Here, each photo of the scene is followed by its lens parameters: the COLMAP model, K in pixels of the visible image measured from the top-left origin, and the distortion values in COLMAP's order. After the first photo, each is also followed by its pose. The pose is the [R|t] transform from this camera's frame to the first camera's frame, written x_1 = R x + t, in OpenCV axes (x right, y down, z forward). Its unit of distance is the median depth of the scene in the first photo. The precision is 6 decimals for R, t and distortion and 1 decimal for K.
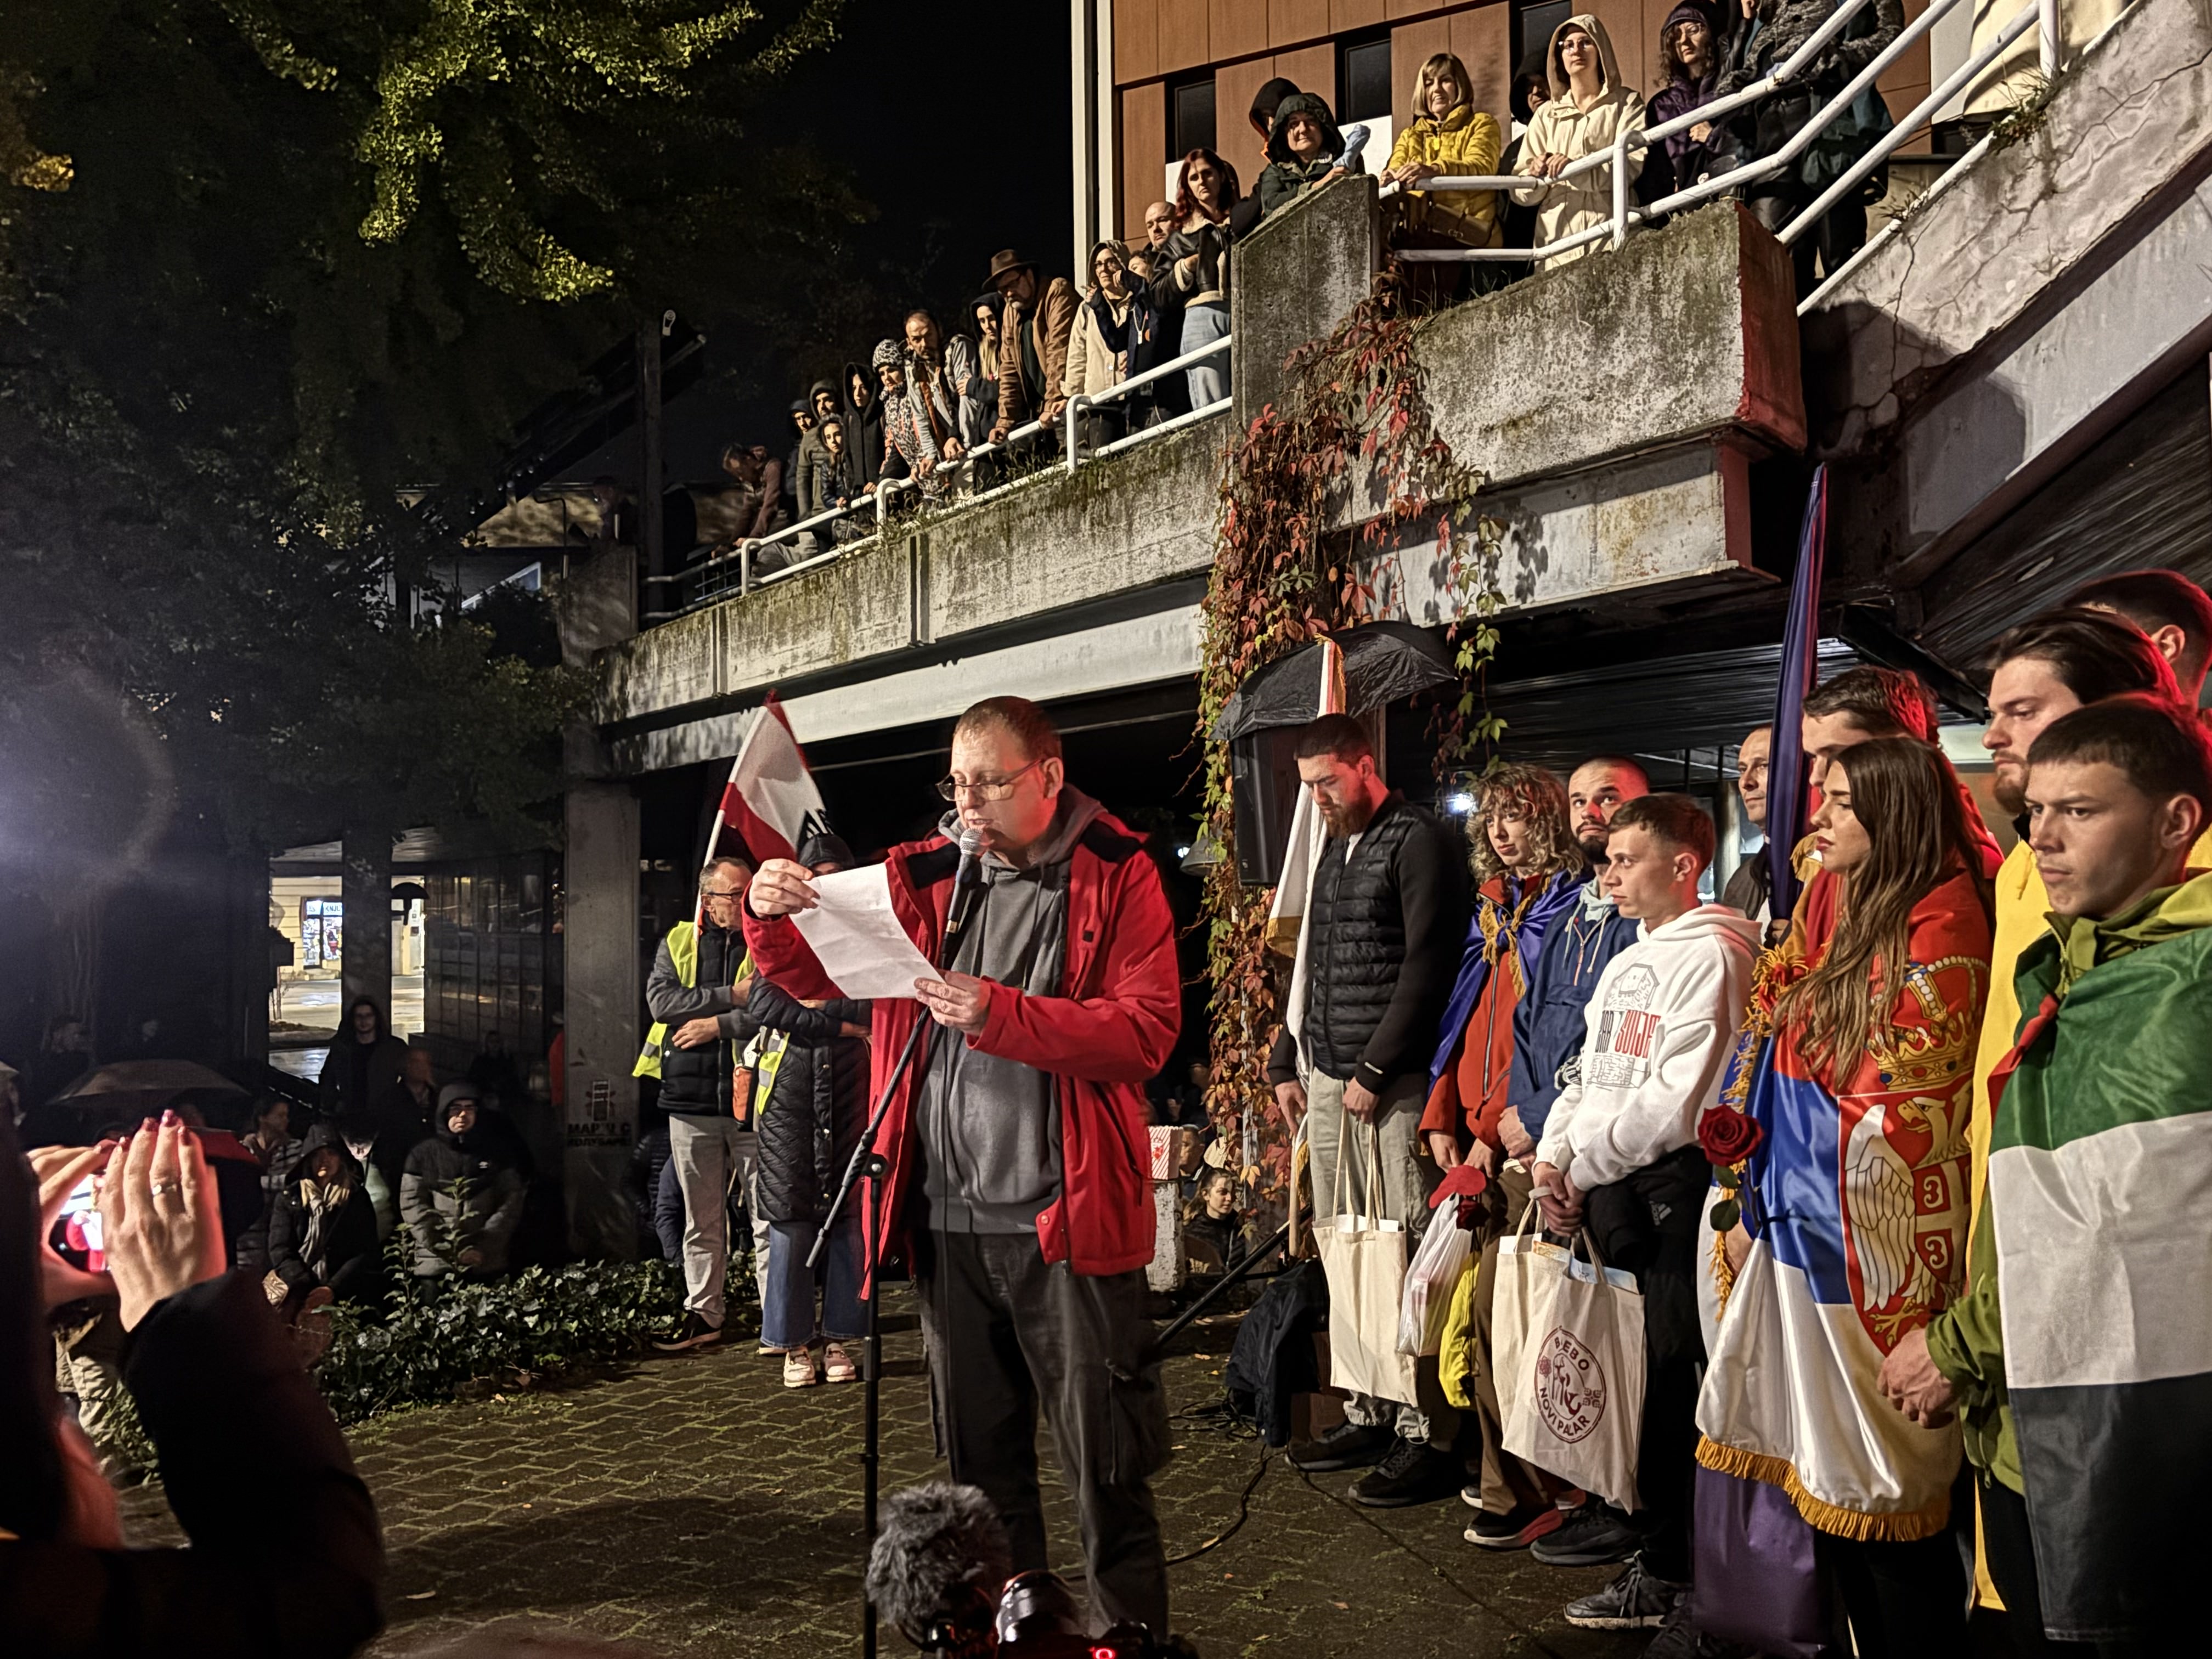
lens RADIAL K [[1970.6, 0, 1106.0], [0, 1970.6, 829.5], [0, 0, 1]] dist [0.108108, -0.239487]
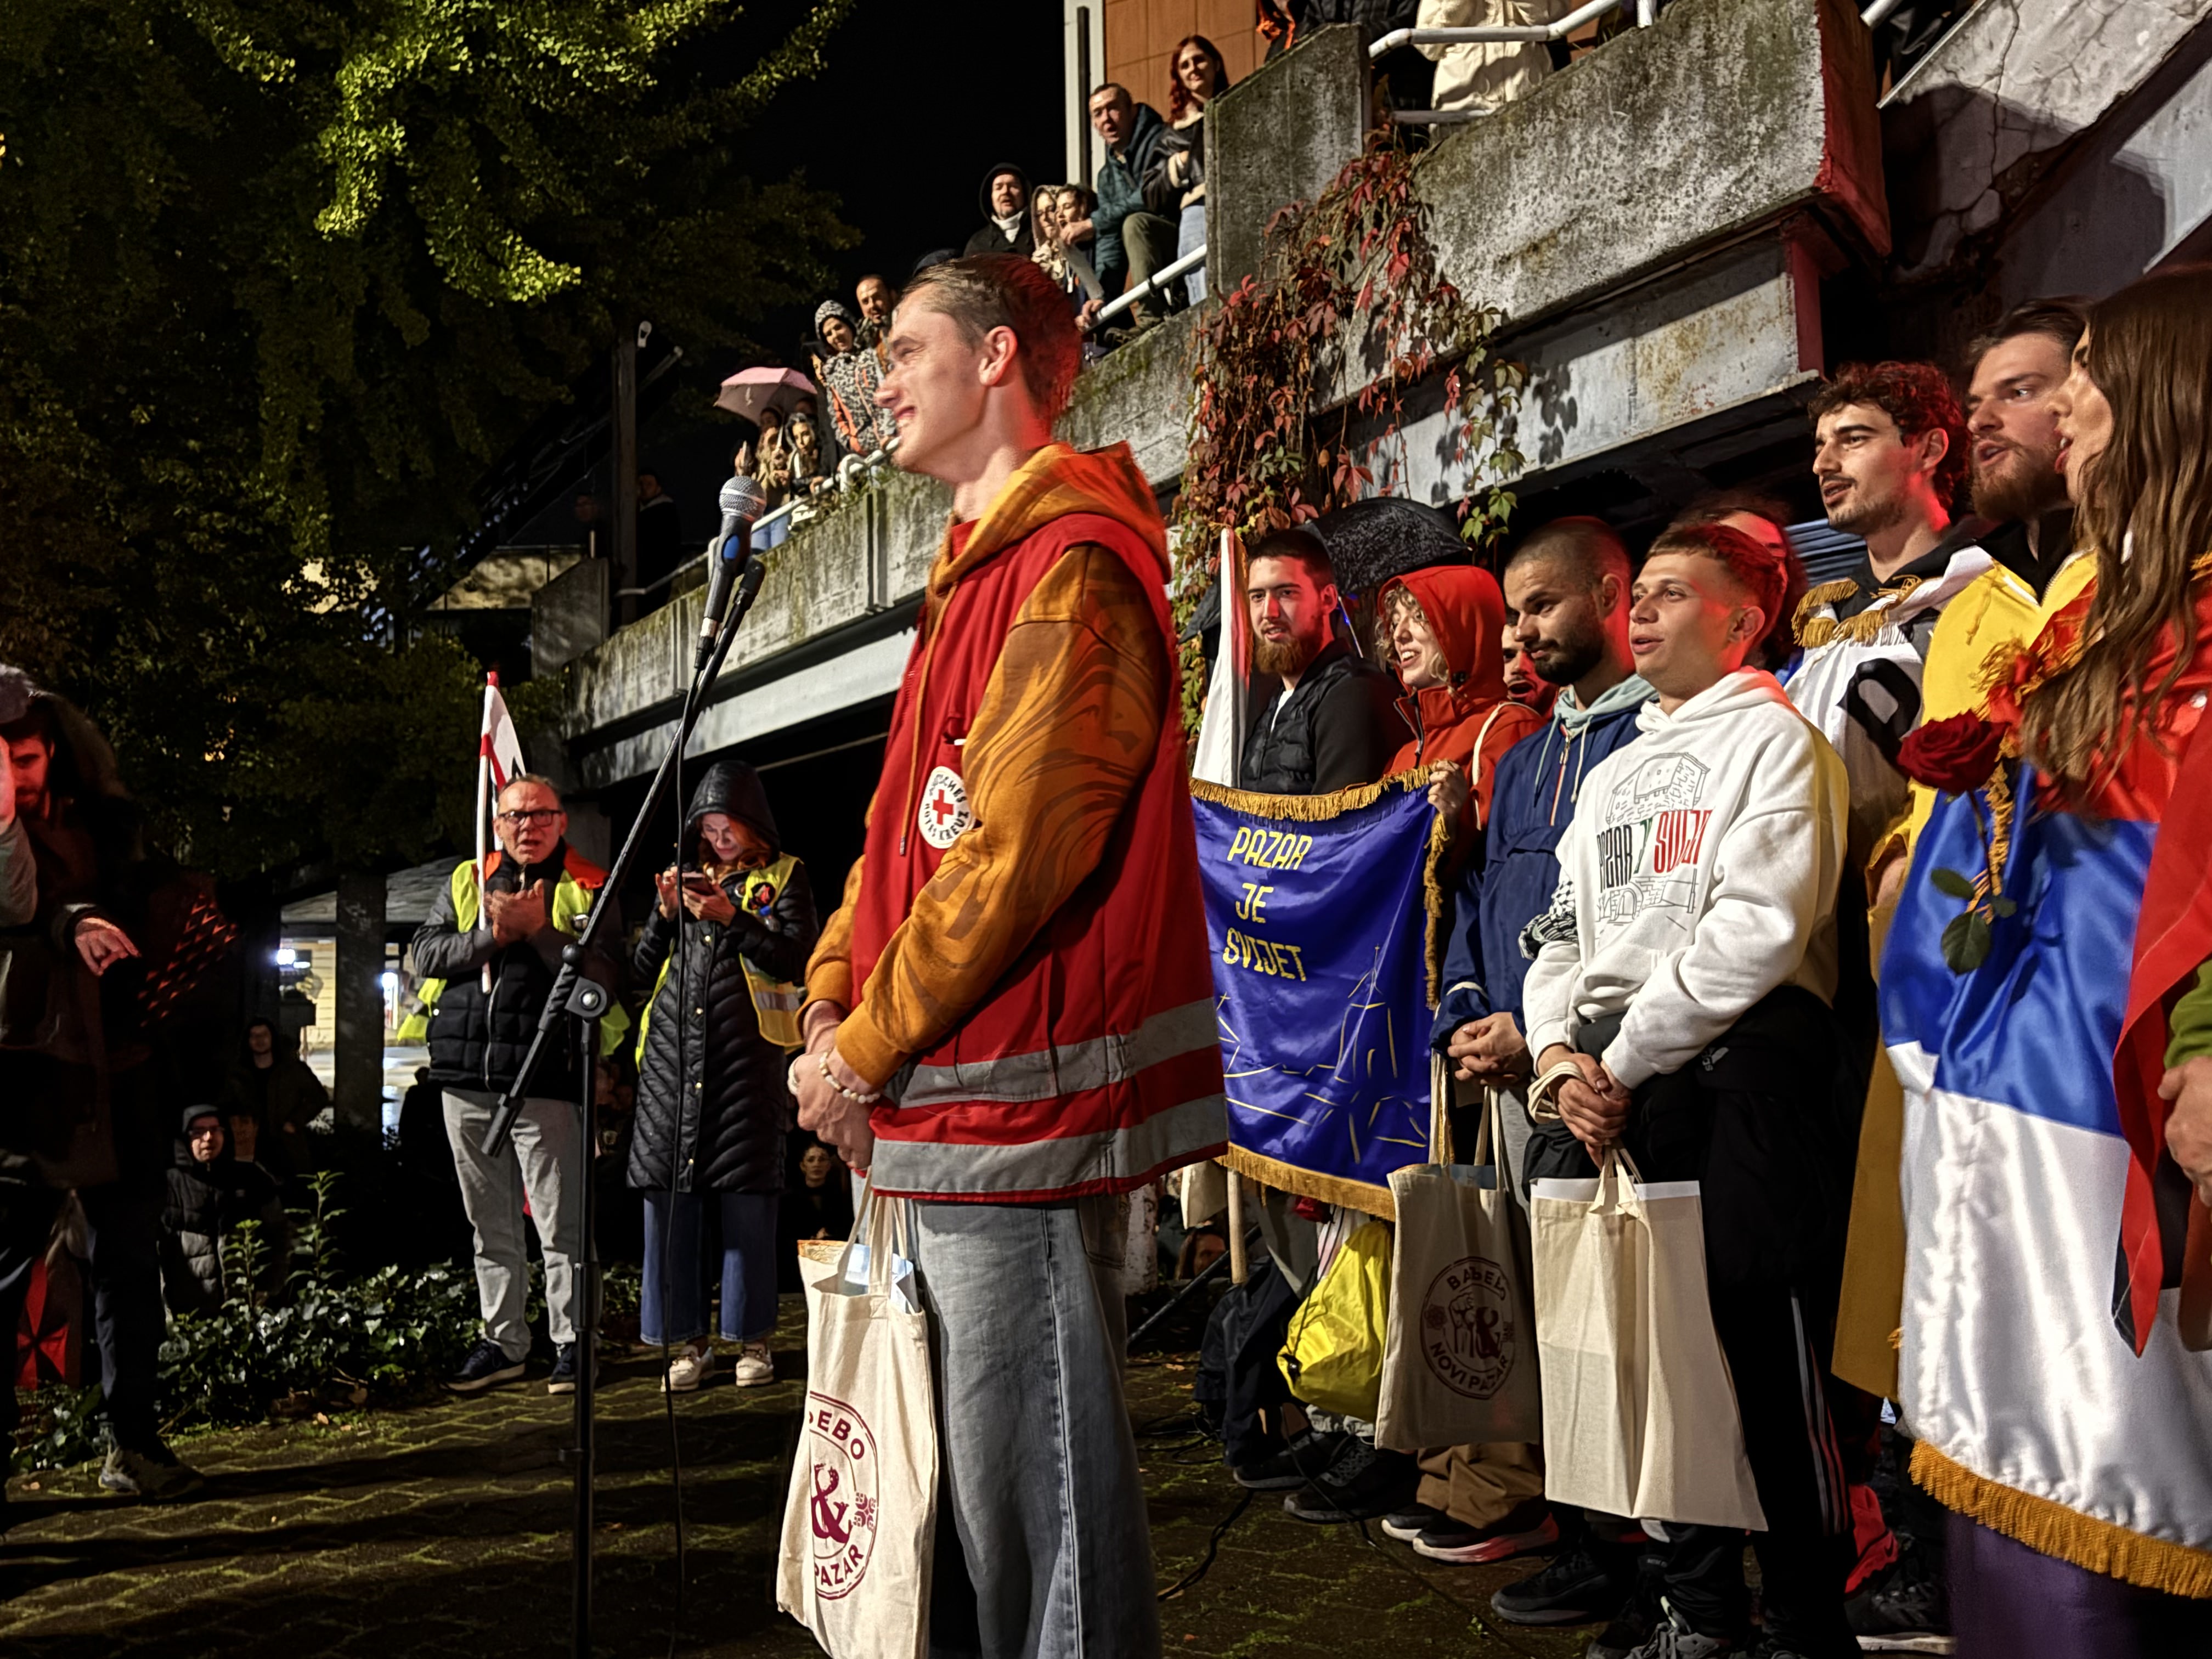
lens RADIAL K [[1905.8, 0, 1106.0], [0, 1905.8, 829.5], [0, 0, 1]] dist [0.013375, 0.018989]
pose [[0.999981, -0.006117, -0.001184, 0.020023], [0.006073, 0.999381, -0.034656, 0.062469], [0.001396, 0.034648, 0.999399, 0.175098]]
